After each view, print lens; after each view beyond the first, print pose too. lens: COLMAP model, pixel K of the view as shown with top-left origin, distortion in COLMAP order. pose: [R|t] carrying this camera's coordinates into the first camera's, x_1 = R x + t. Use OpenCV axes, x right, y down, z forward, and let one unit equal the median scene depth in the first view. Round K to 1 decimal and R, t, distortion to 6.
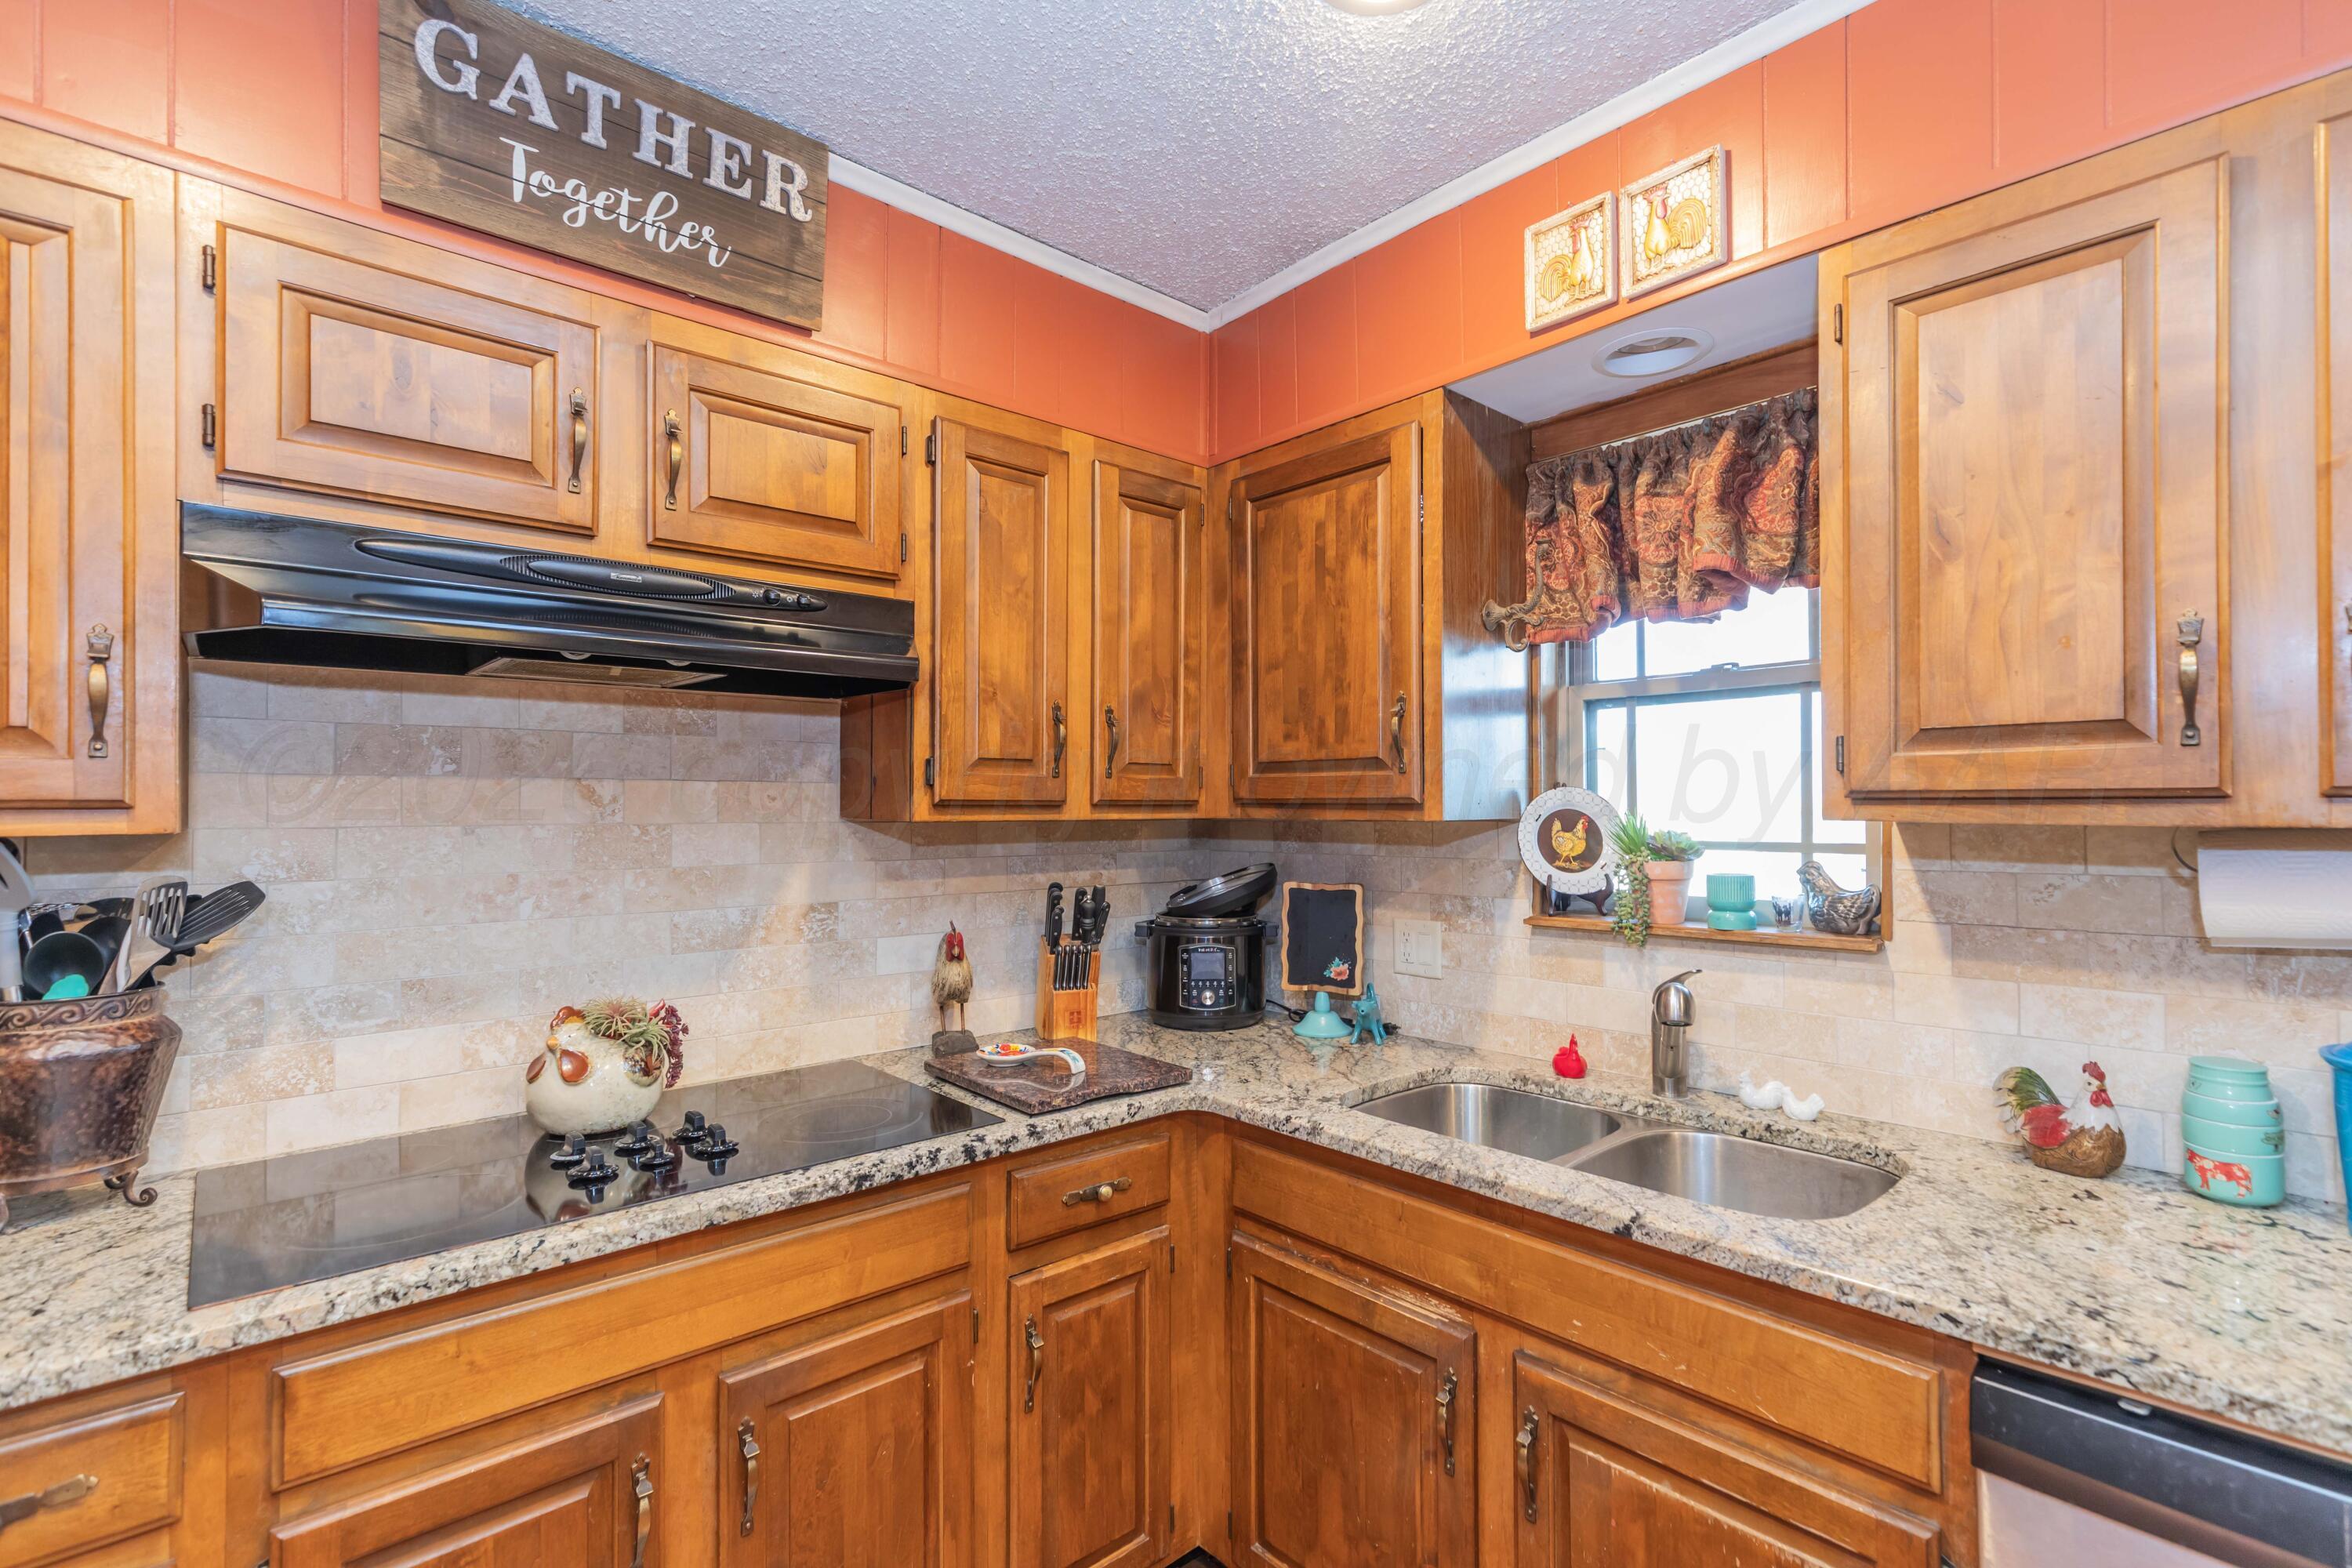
lens RADIAL K [[1048.5, 0, 1187.0], [0, 1048.5, 799.9], [0, 0, 1]] dist [0.007504, -0.003679]
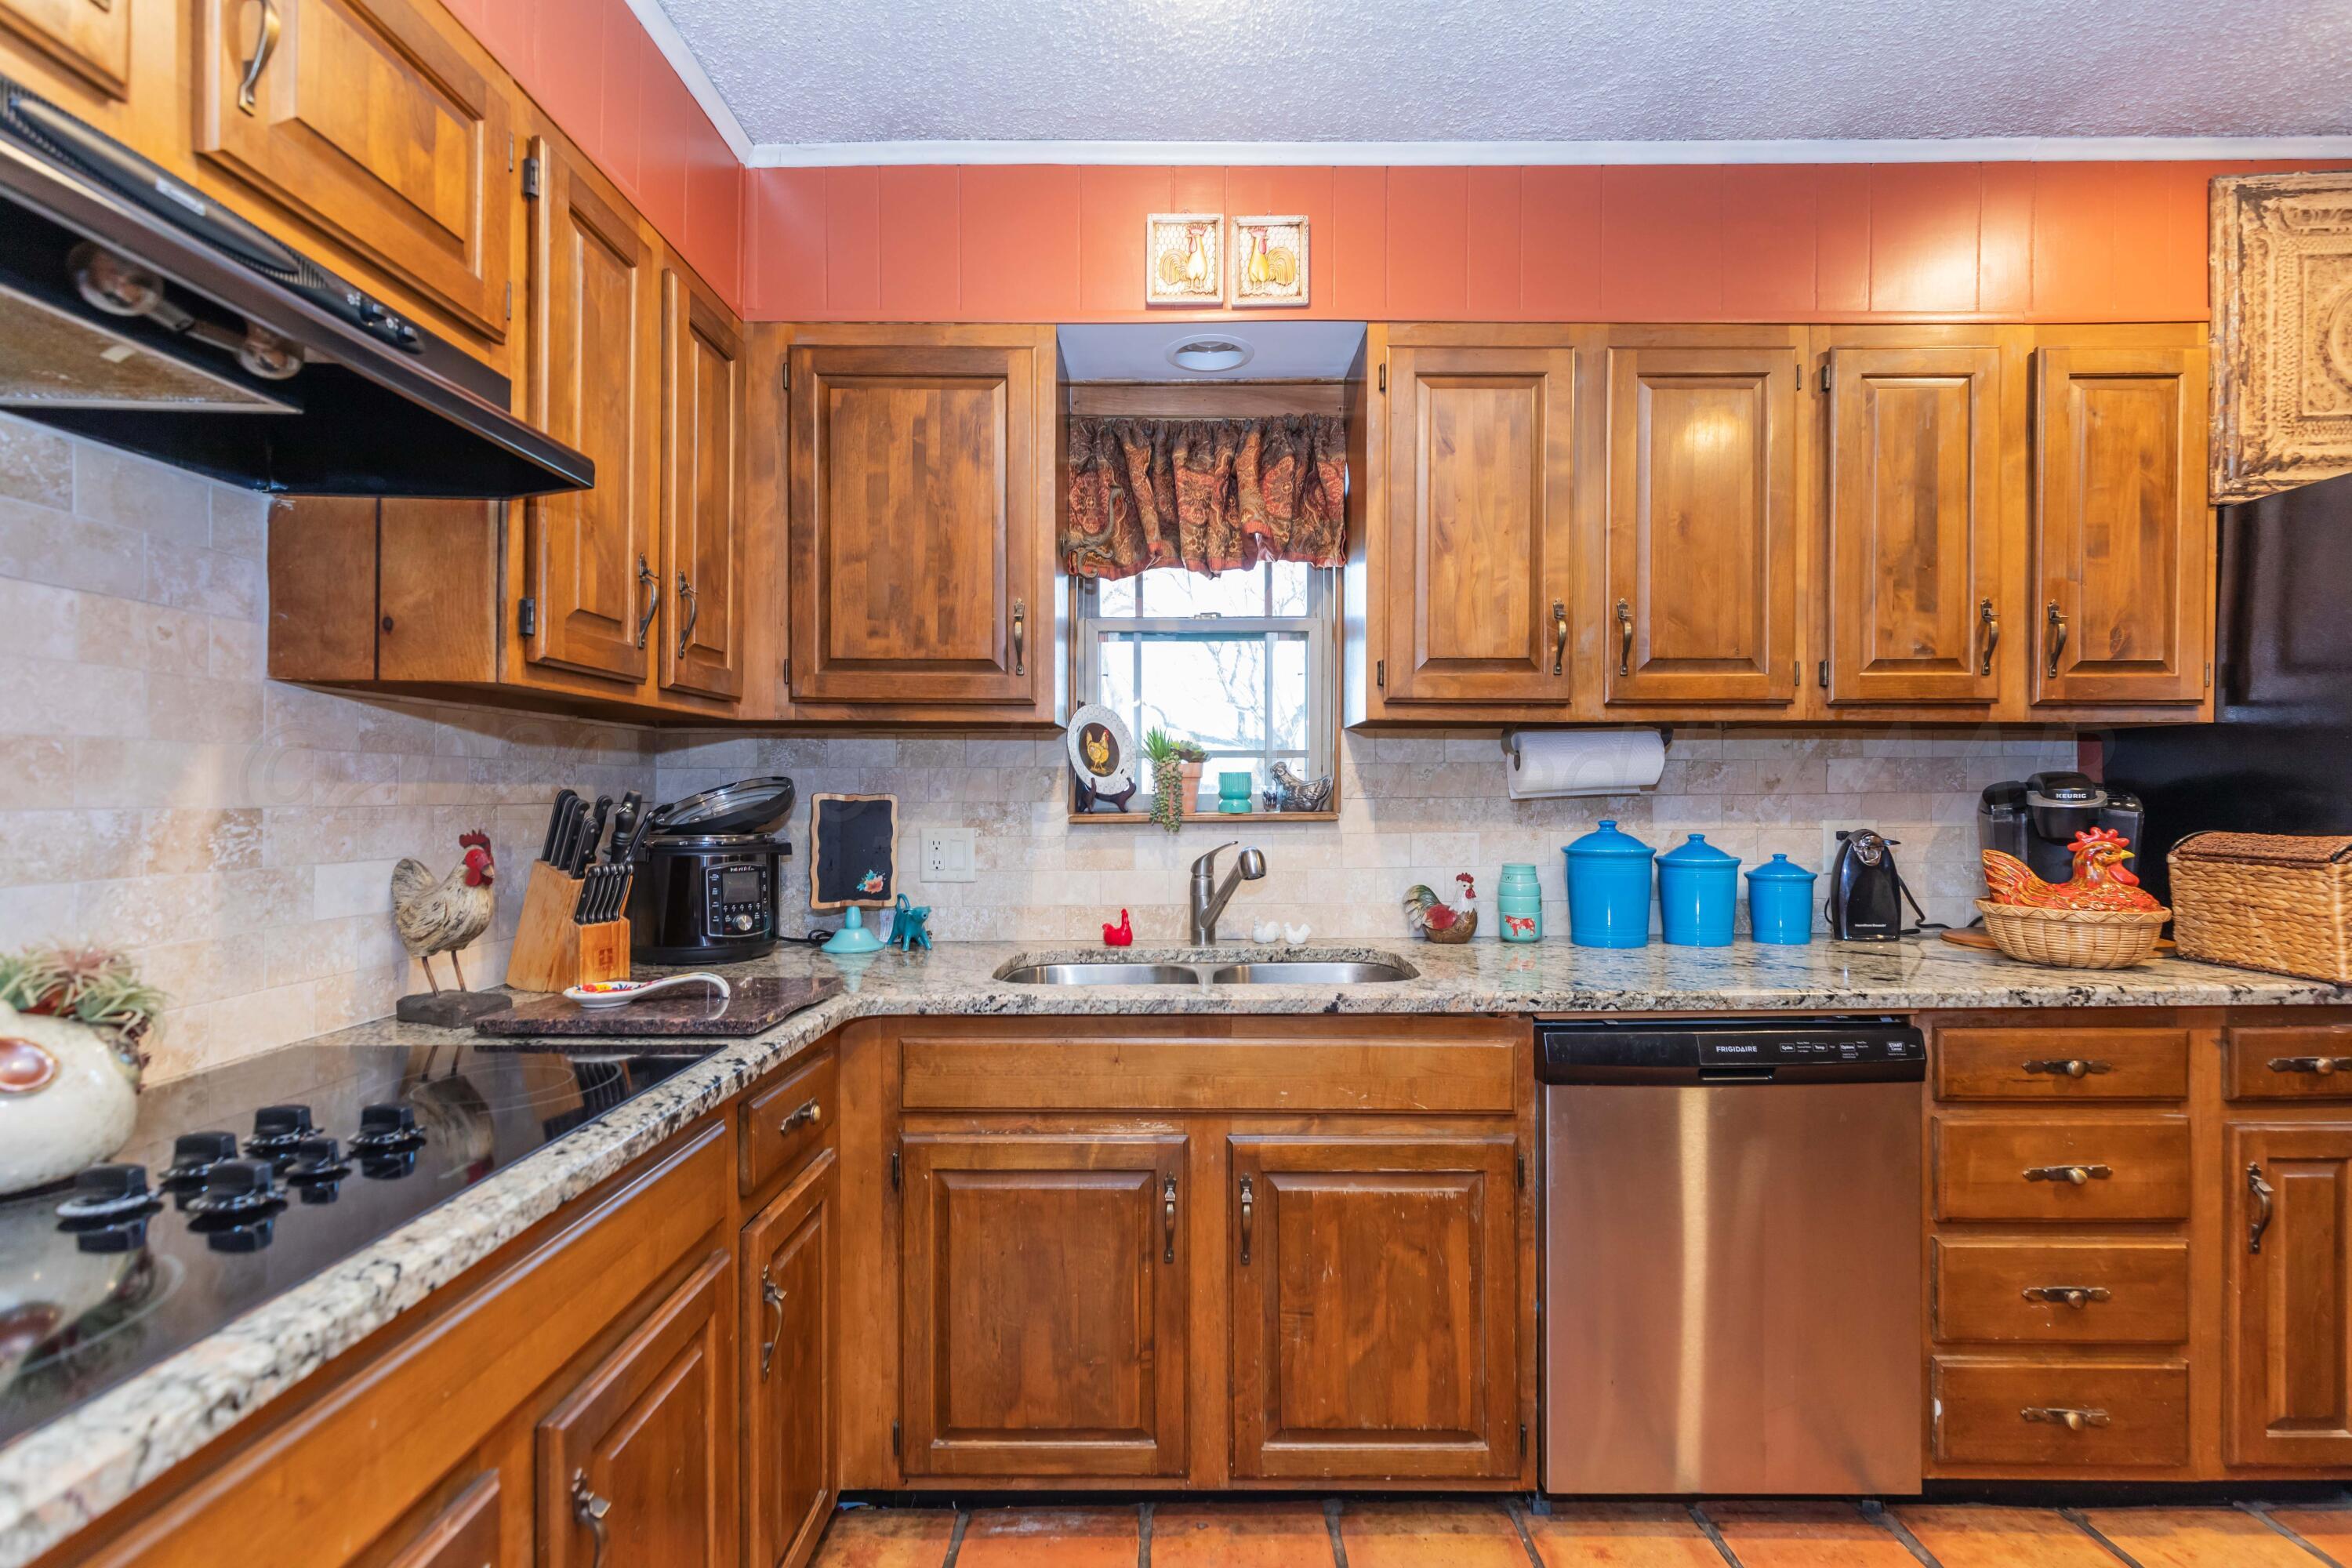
lens RADIAL K [[1052.3, 0, 1177.6], [0, 1052.3, 792.1], [0, 0, 1]] dist [0.008800, -0.000492]
pose [[0.676467, 0.002834, 0.736468, -0.527677], [-0.010158, 0.999933, 0.005484, 0.095358], [-0.736403, -0.011191, 0.676451, 0.175840]]
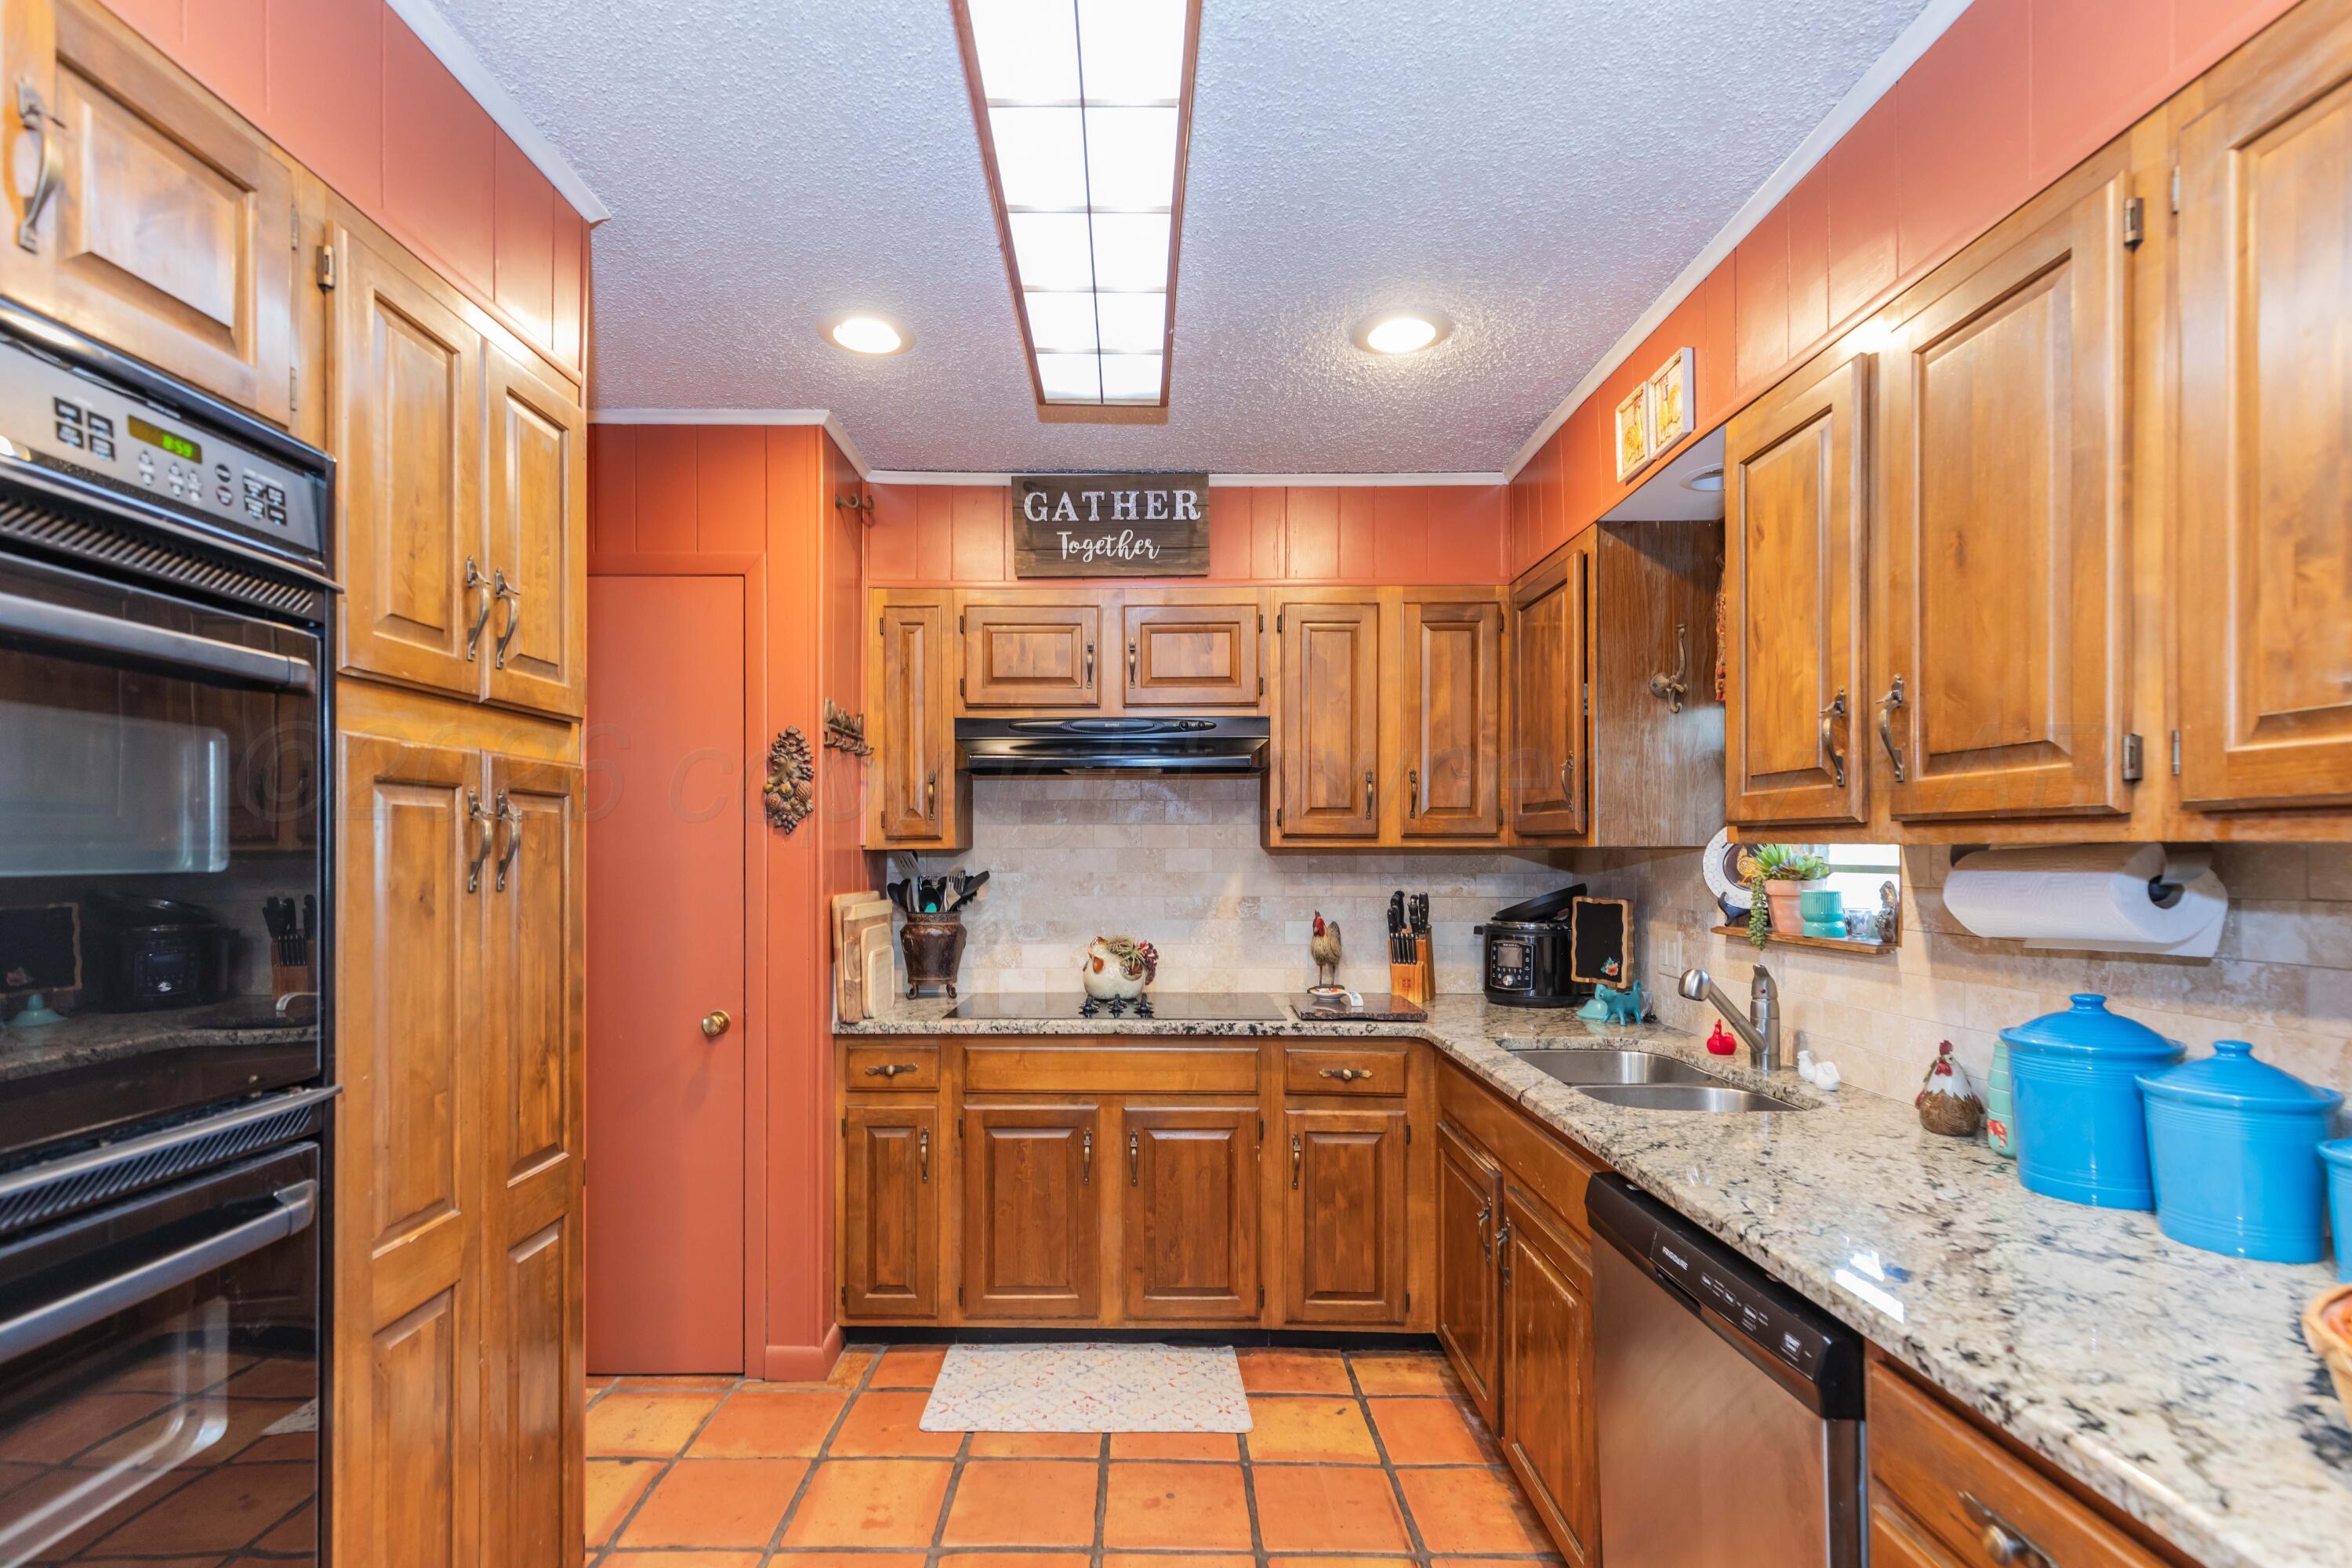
lens RADIAL K [[1064.8, 0, 1161.4], [0, 1064.8, 845.2], [0, 0, 1]] dist [0.001632, -0.000309]
pose [[0.746592, -0.000370, -0.665282, 0.808571], [0.004426, 0.999980, 0.004412, 0.010499], [0.665267, -0.006238, 0.746579, -0.423534]]
